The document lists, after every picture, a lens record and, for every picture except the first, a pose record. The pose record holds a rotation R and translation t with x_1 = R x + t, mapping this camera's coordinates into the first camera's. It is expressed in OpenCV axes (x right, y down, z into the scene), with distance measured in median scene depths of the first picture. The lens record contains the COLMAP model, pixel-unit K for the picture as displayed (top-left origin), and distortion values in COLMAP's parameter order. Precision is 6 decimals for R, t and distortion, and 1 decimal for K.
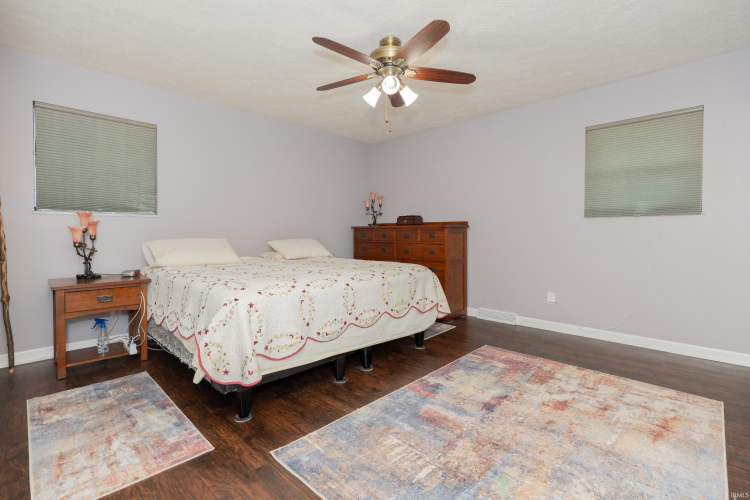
lens RADIAL K [[333.3, 0, 371.0], [0, 333.3, 247.7], [0, 0, 1]] dist [0.004092, 0.000381]
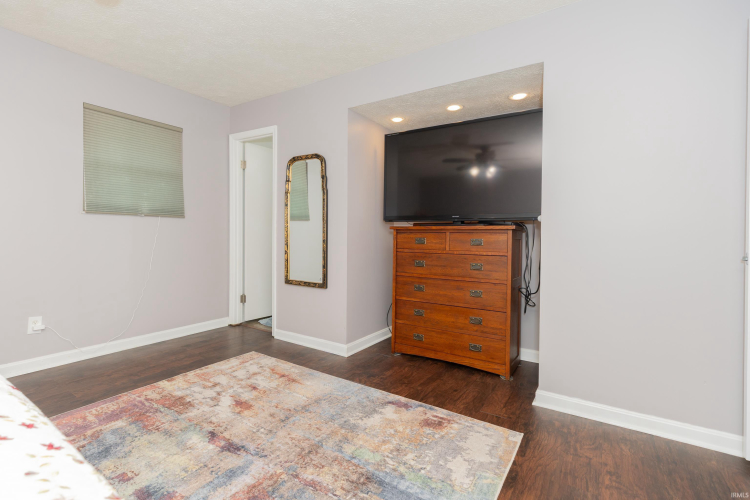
lens RADIAL K [[333.3, 0, 371.0], [0, 333.3, 247.7], [0, 0, 1]] dist [0.004092, 0.000381]
pose [[-0.148947, -0.035373, 0.988212, -0.424039], [0.028702, 0.998784, 0.040078, -0.030442], [-0.988428, 0.034333, -0.147751, 0.670031]]
